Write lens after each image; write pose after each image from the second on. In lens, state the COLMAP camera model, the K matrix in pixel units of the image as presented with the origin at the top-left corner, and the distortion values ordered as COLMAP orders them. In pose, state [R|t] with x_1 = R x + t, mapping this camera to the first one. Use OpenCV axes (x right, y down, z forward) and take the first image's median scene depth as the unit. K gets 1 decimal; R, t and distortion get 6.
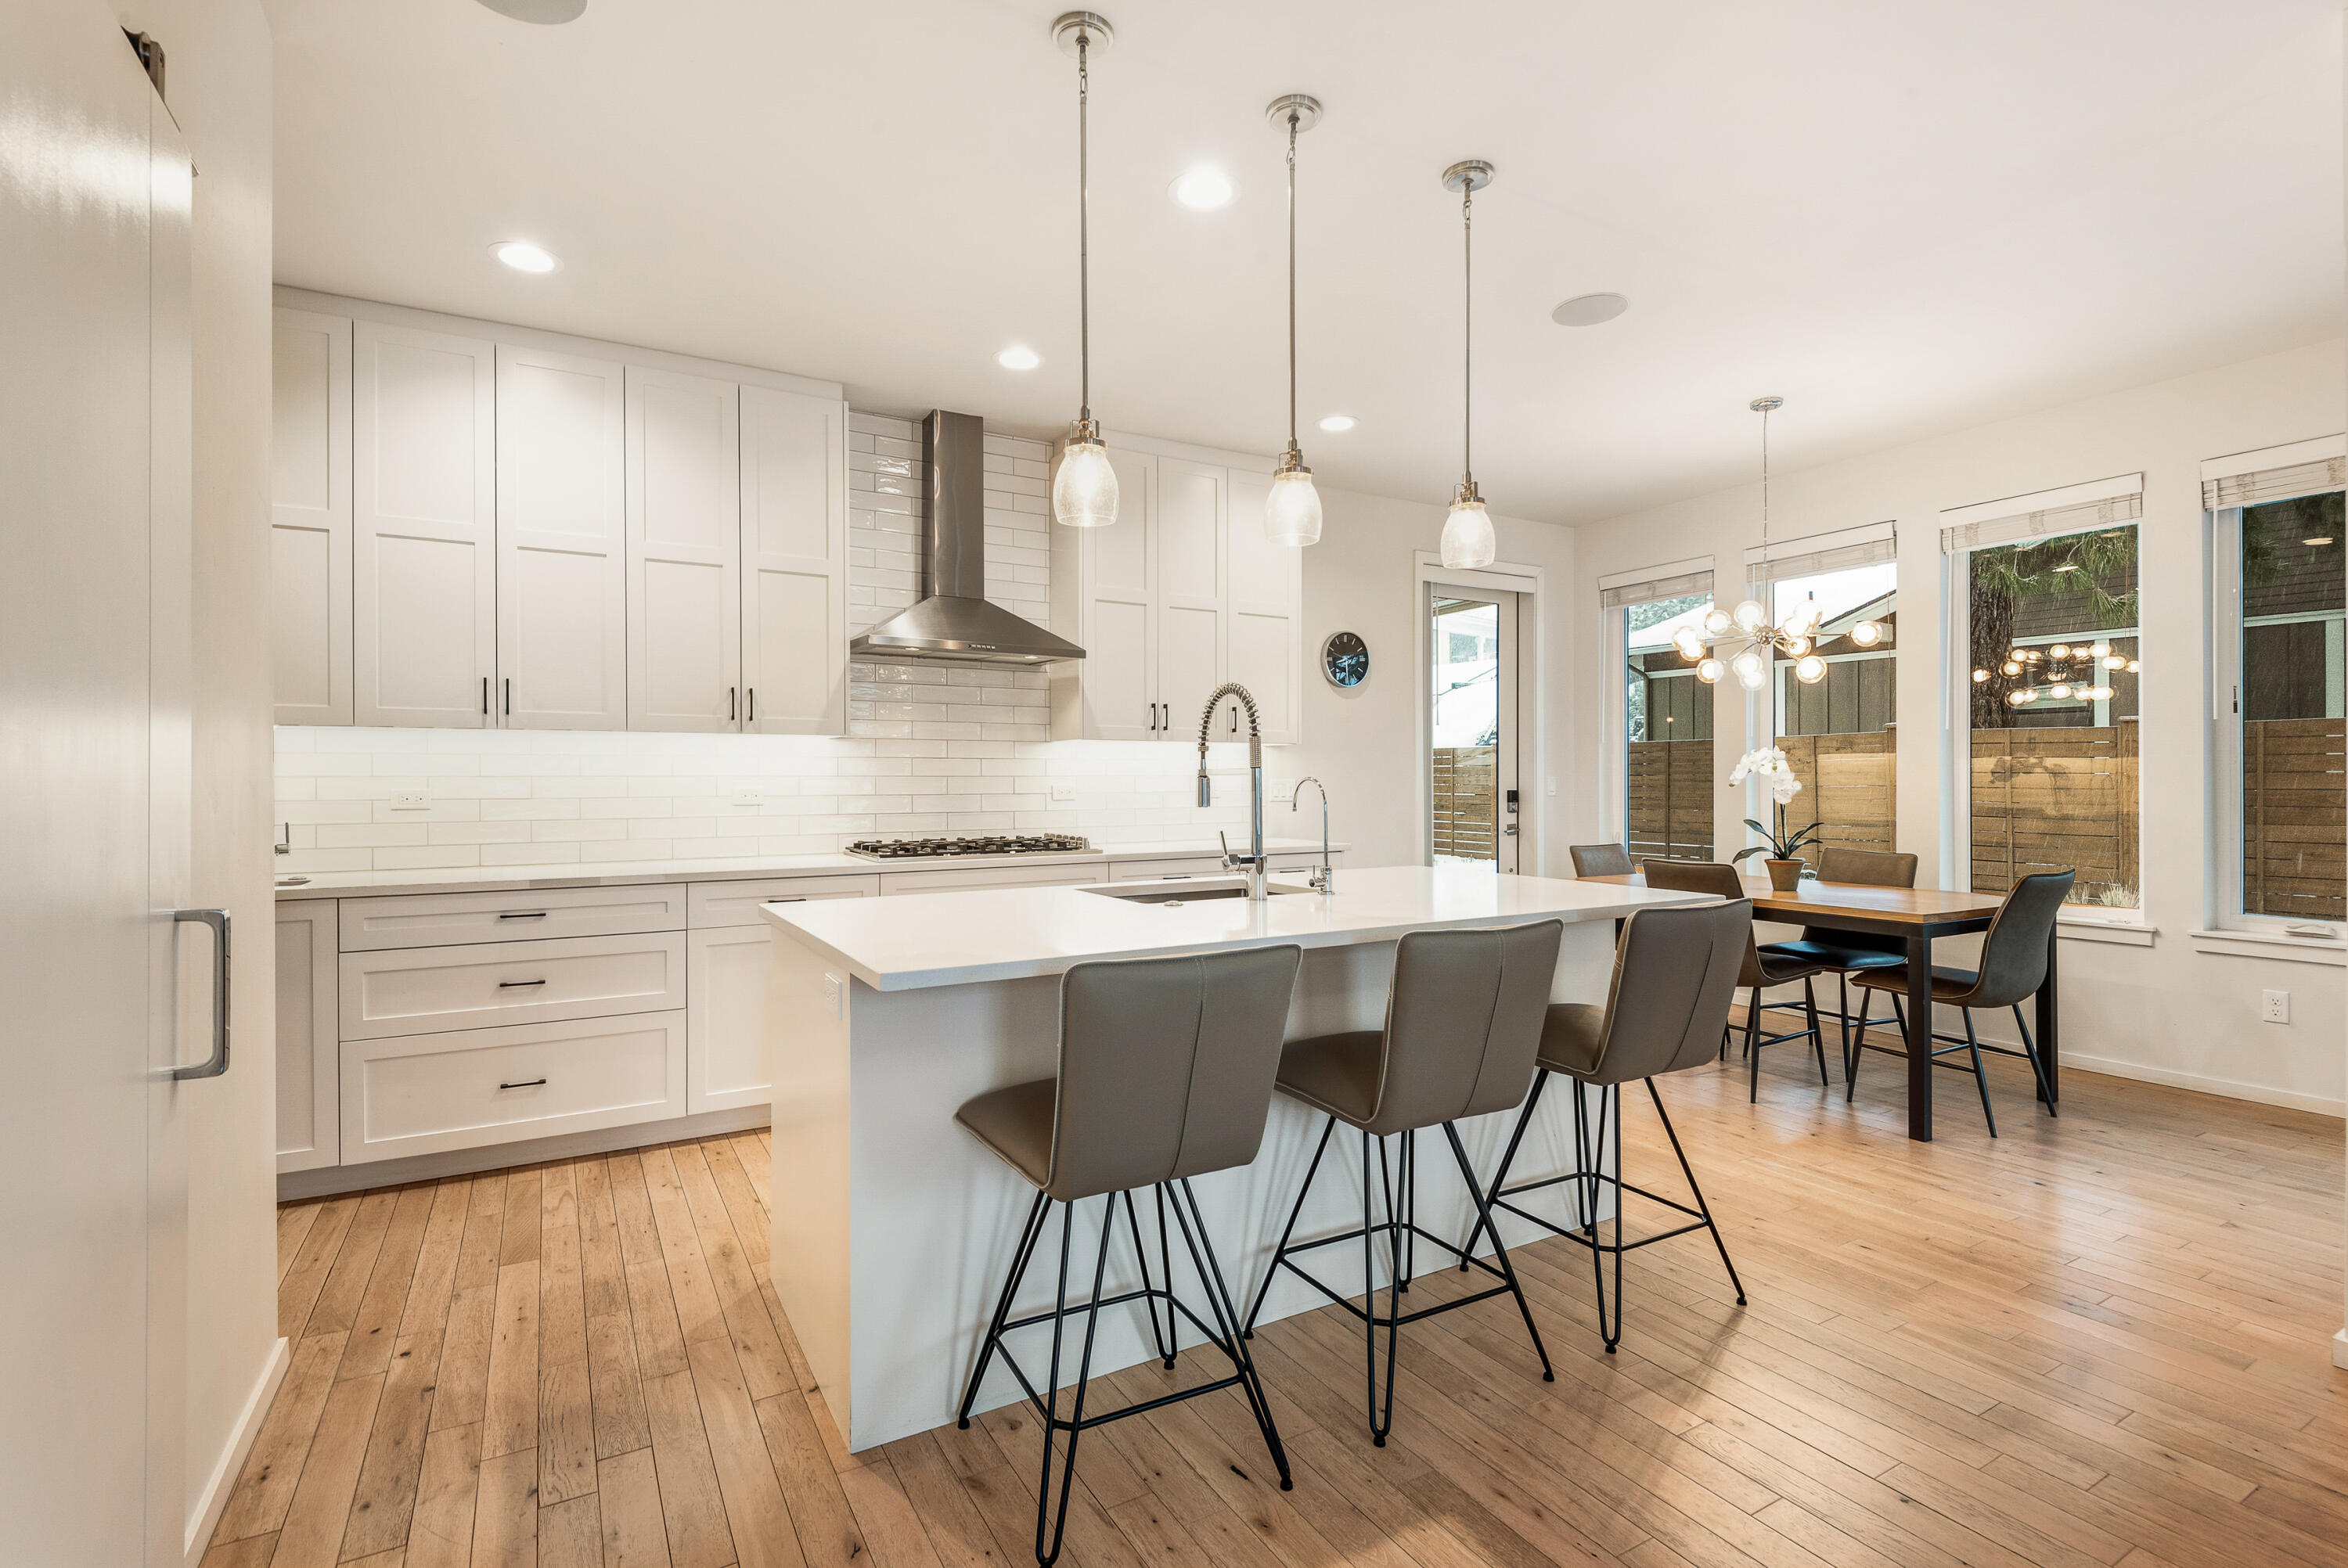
lens RADIAL K [[1092.4, 0, 1185.4], [0, 1092.4, 791.0], [0, 0, 1]] dist [0.002275, -0.008136]
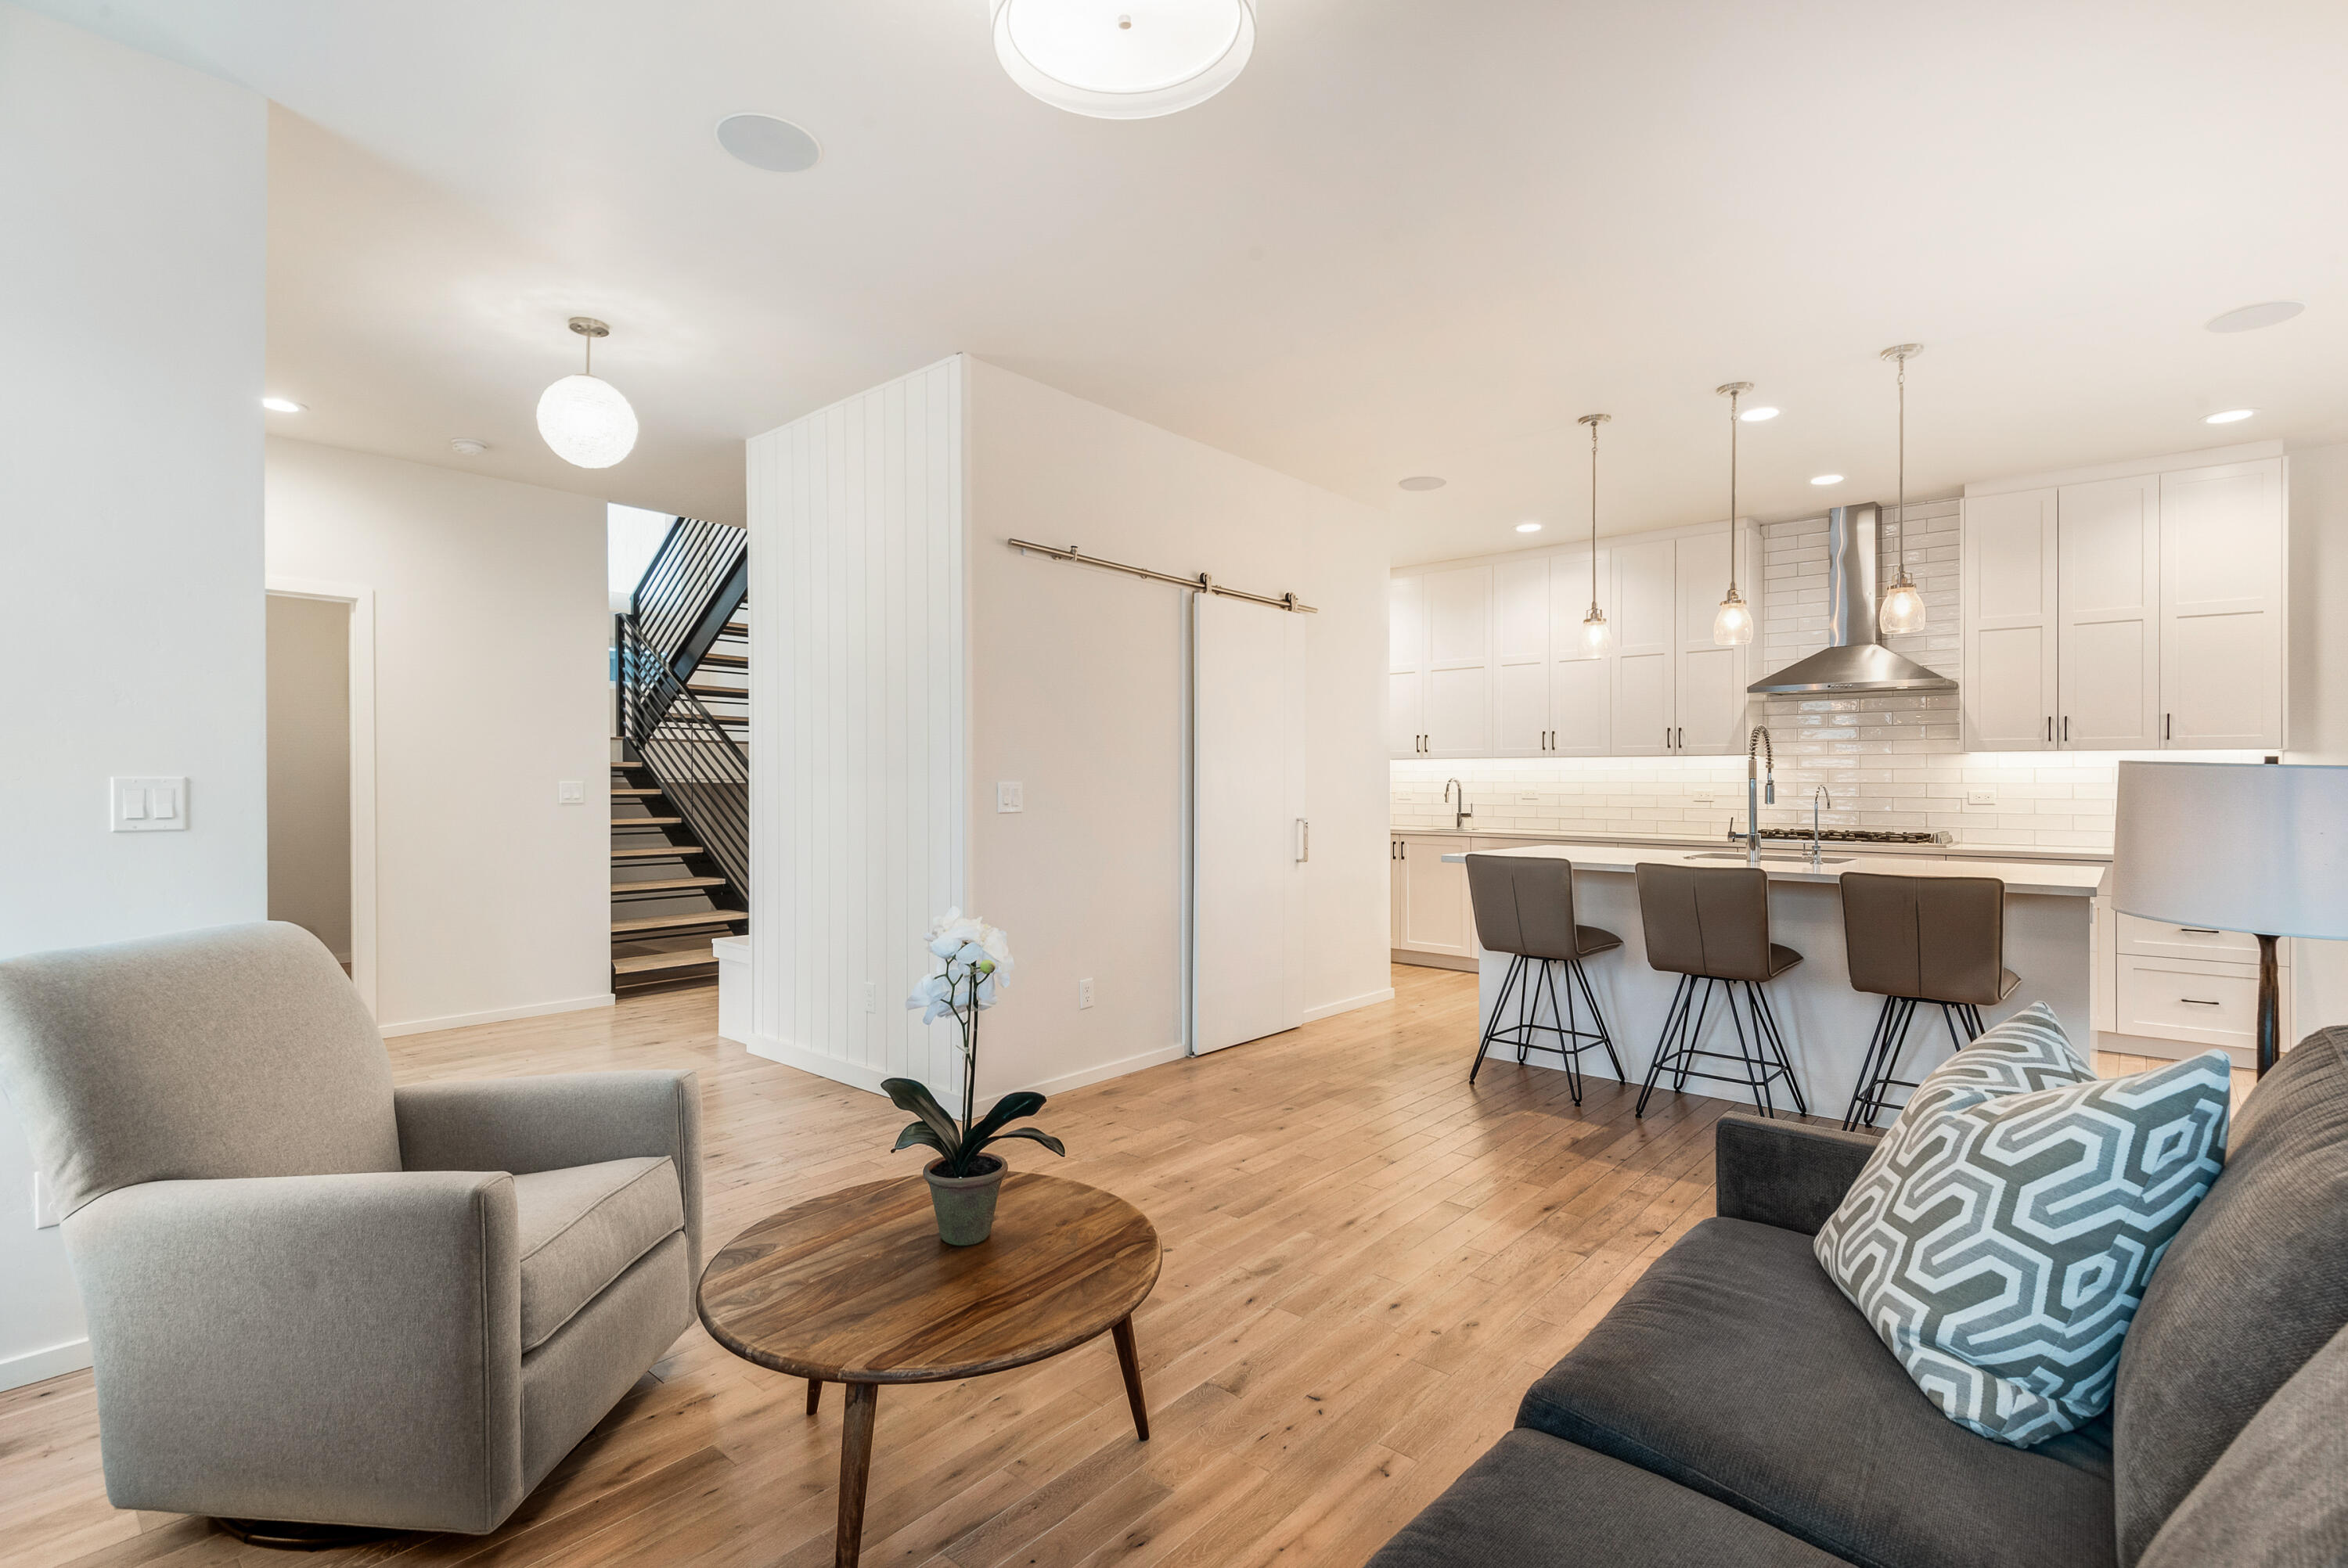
lens RADIAL K [[1092.4, 0, 1173.7], [0, 1092.4, 789.1], [0, 0, 1]] dist [0.002275, -0.008136]
pose [[0.326089, 0.005830, -0.945321, 0.841833], [-0.012842, 0.999916, 0.001737, 0.002391], [0.945252, 0.011573, 0.326136, -0.216993]]
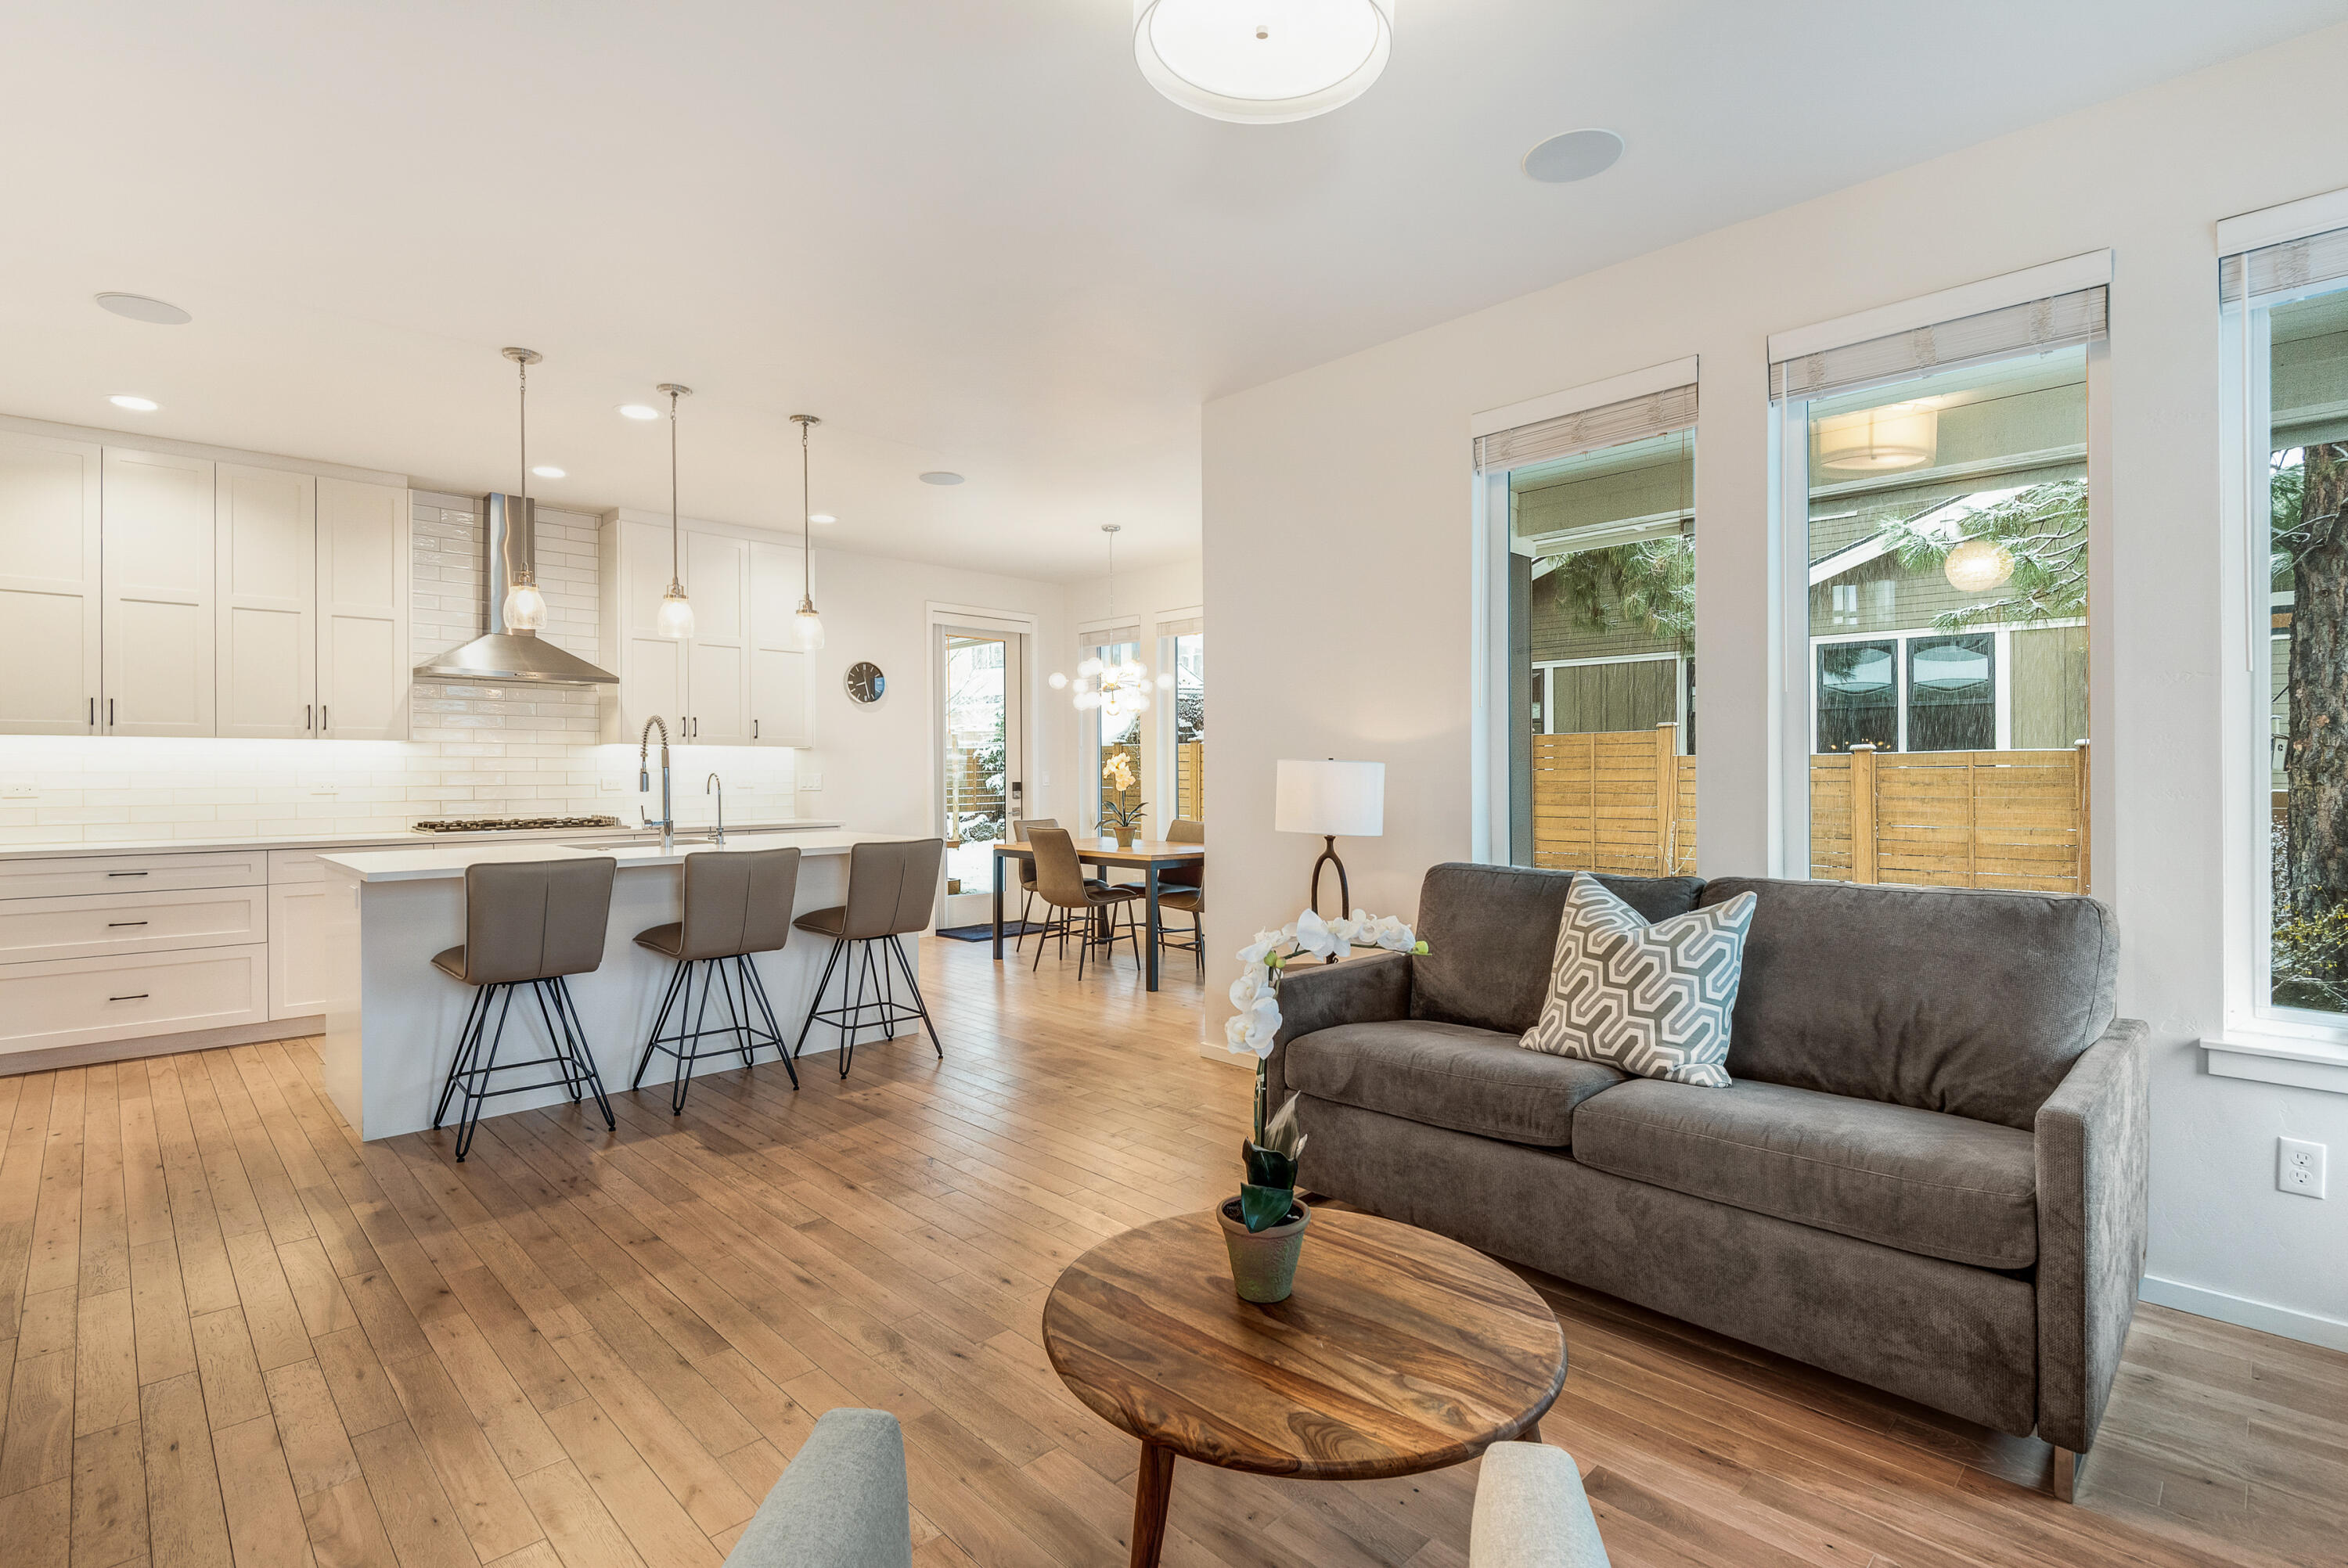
lens RADIAL K [[1092.4, 0, 1182.3], [0, 1092.4, 784.1], [0, 0, 1]] dist [0.002275, -0.008136]
pose [[0.967244, -0.000656, 0.253849, 0.262912], [0.000558, 1.000000, 0.000461, 0.002069], [-0.253850, -0.000304, 0.967244, -0.526534]]
